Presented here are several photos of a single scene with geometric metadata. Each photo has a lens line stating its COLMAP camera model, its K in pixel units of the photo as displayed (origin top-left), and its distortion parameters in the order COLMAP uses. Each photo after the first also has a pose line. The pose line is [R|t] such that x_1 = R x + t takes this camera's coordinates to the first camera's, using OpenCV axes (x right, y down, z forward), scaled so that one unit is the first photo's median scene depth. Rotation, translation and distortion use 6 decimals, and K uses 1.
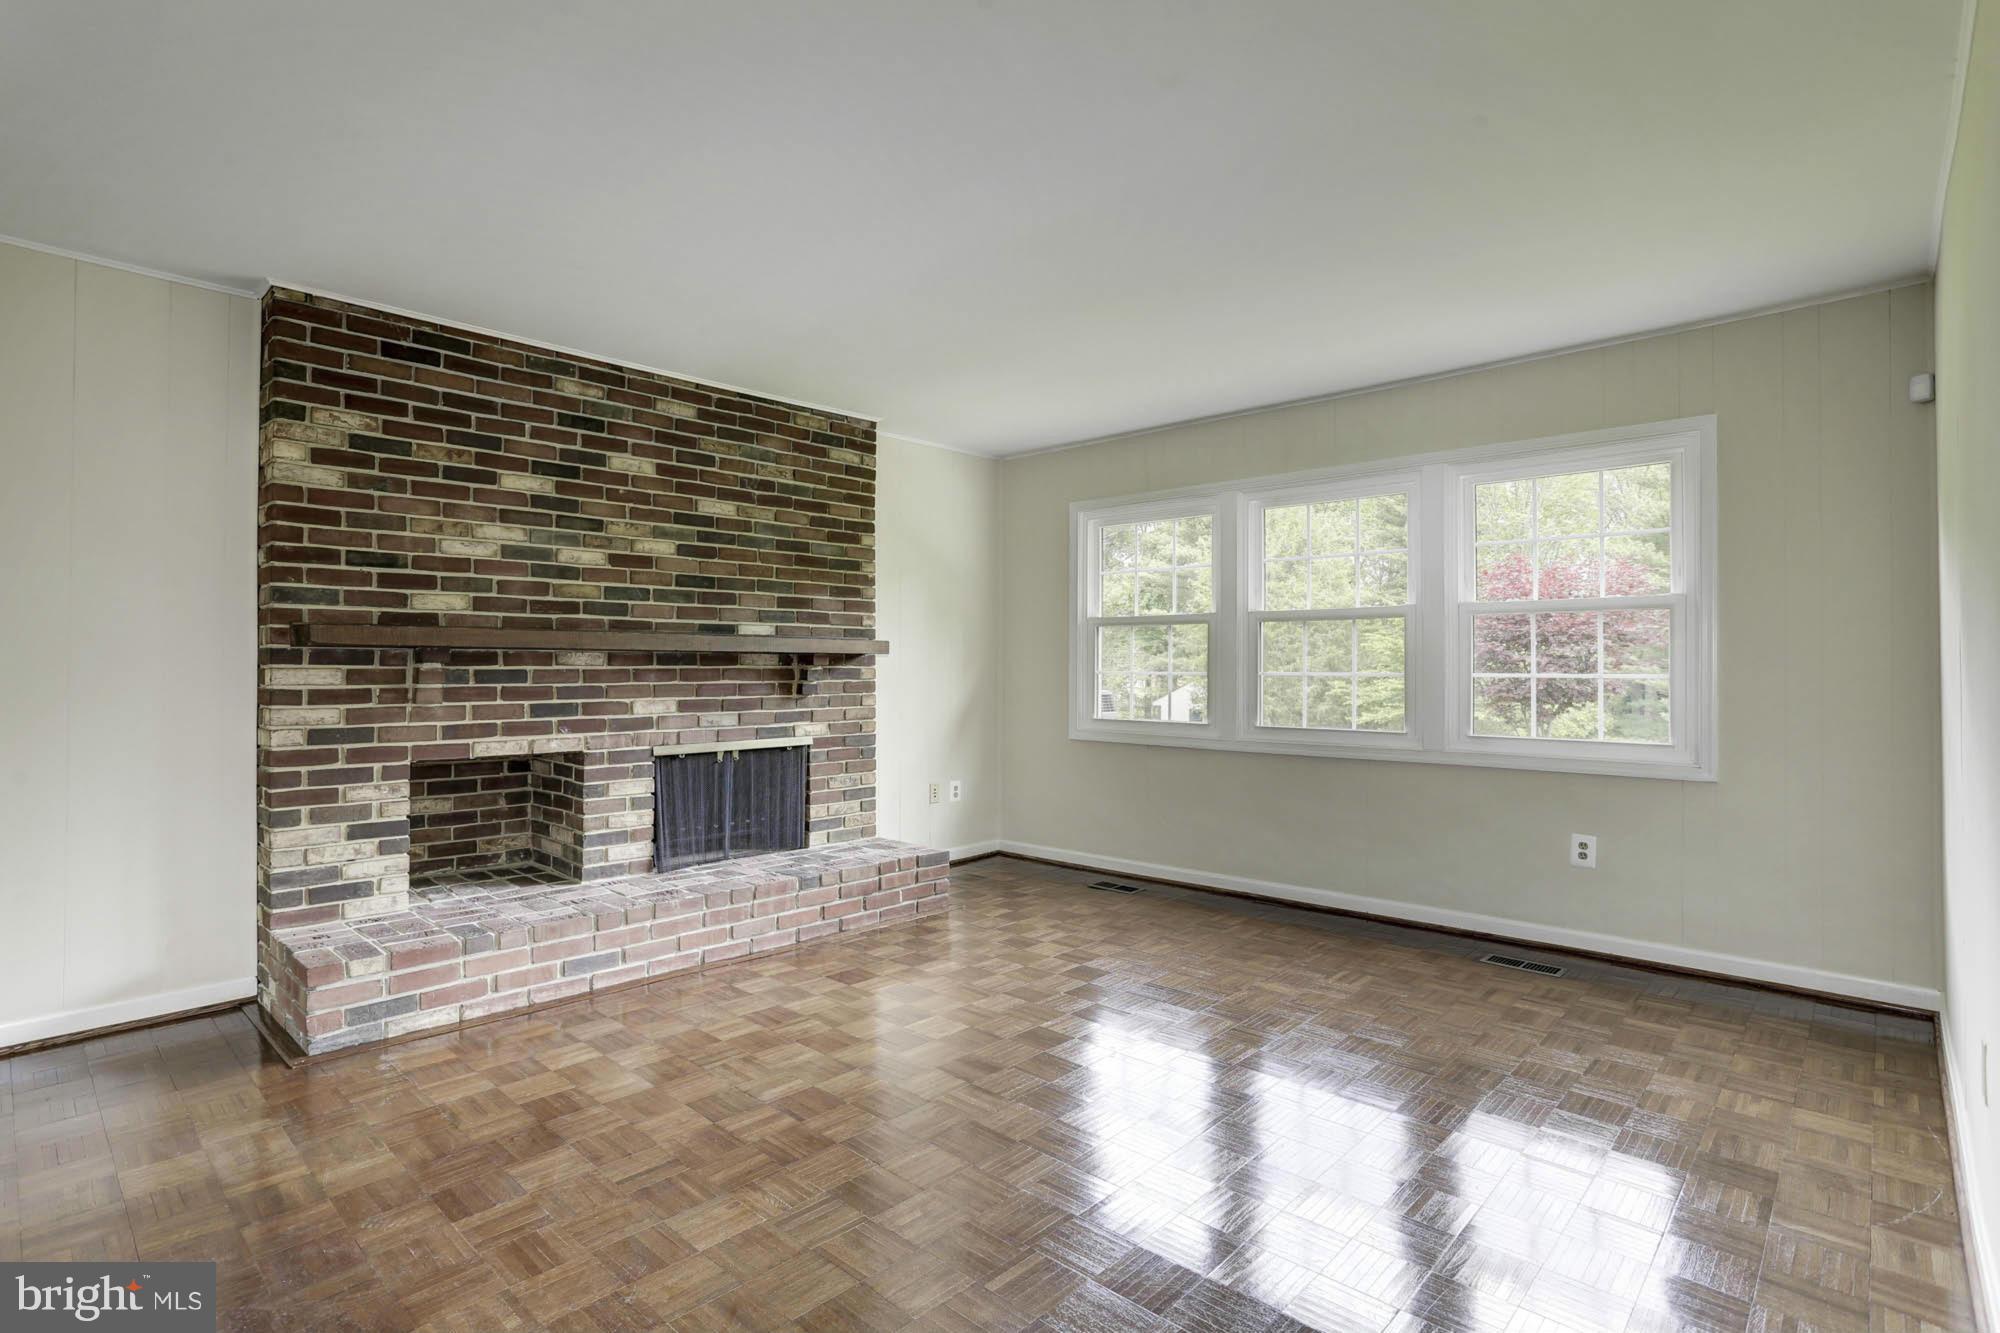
lens RADIAL K [[995.2, 0, 979.3], [0, 995.2, 658.9], [0, 0, 1]] dist [-0.034256, 0.023619]
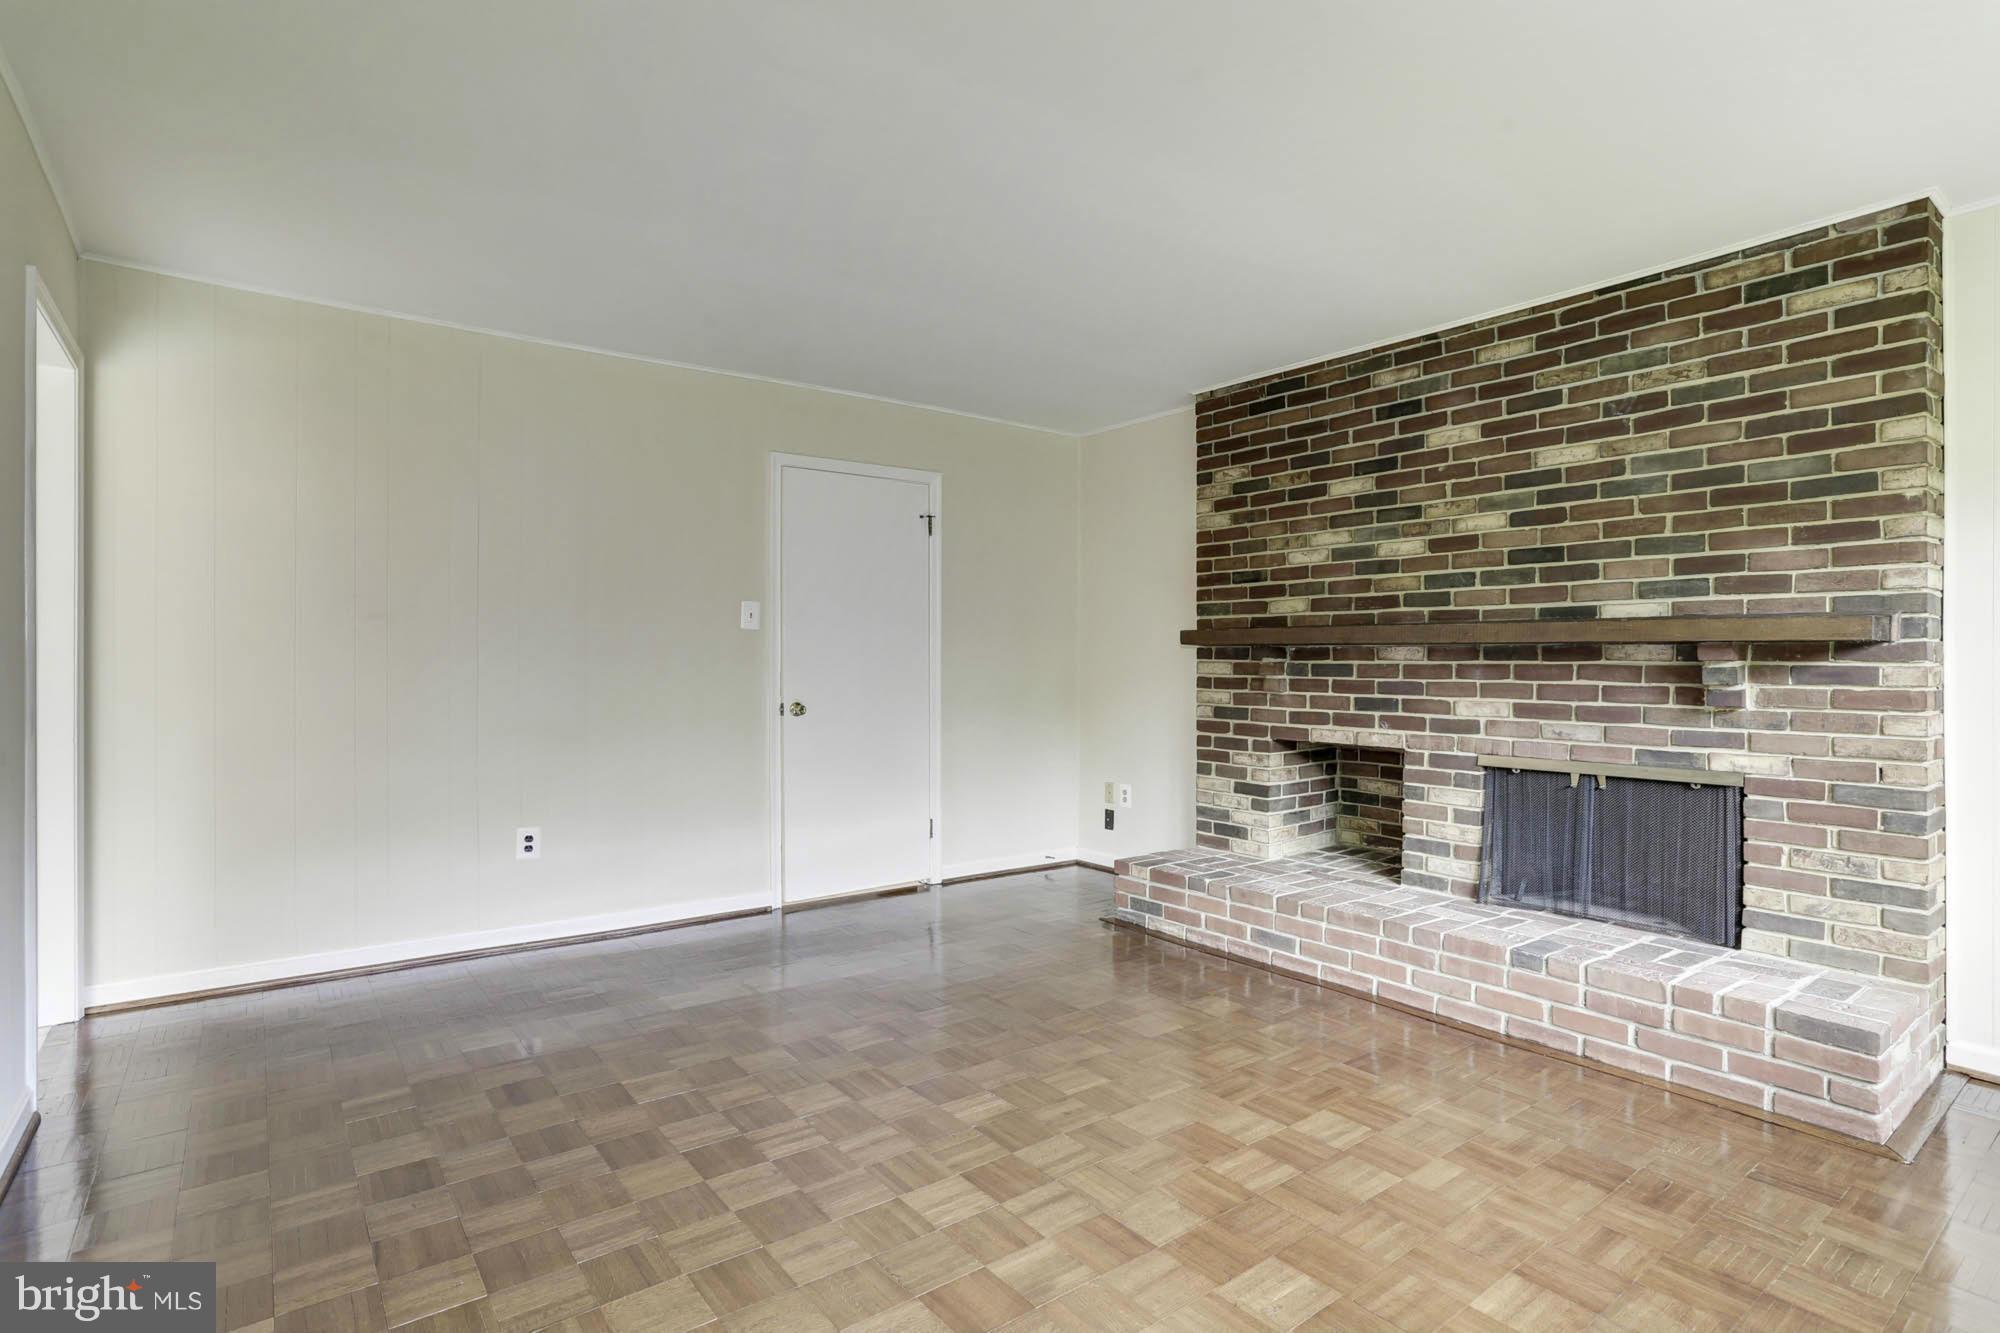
lens RADIAL K [[995.2, 0, 979.3], [0, 995.2, 658.9], [0, 0, 1]] dist [-0.034256, 0.023619]
pose [[-0.149443, -0.000193, -0.988770, 0.603088], [0.005038, 0.999987, -0.000957, 0.004007], [0.988757, -0.005125, -0.149440, 0.720306]]
